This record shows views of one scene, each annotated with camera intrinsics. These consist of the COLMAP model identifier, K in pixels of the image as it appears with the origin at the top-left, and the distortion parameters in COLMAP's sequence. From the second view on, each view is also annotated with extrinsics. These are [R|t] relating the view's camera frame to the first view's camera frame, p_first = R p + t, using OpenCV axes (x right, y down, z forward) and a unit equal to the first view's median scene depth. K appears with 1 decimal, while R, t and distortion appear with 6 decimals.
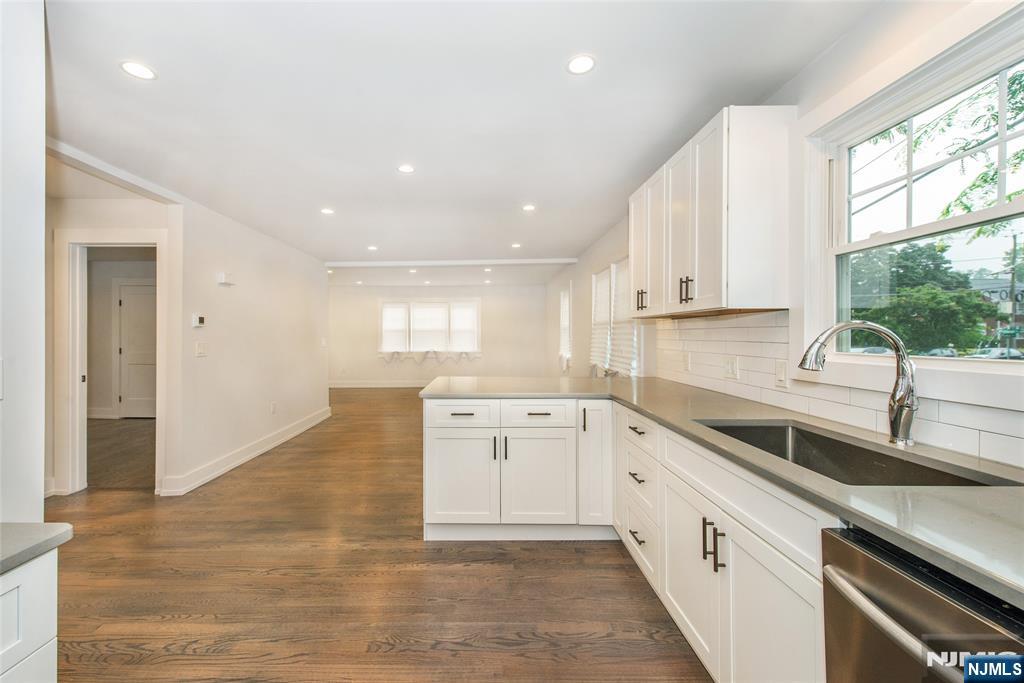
lens RADIAL K [[415.1, 0, 513.6], [0, 415.1, 335.4], [0, 0, 1]] dist [0.015453, -0.000312]
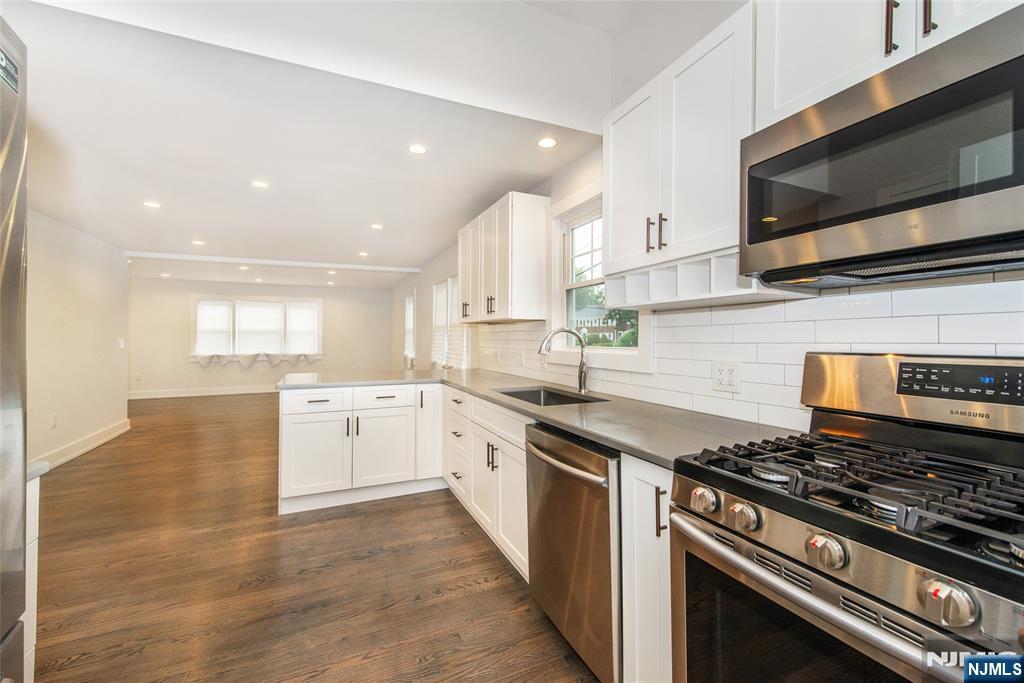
lens RADIAL K [[415.1, 0, 516.1], [0, 415.1, 335.4], [0, 0, 1]] dist [0.015453, -0.000312]
pose [[0.932461, 0.005762, 0.361223, -0.026907], [-0.003498, 0.999970, -0.006920, 0.006499], [-0.361252, 0.005189, 0.932454, -0.331073]]
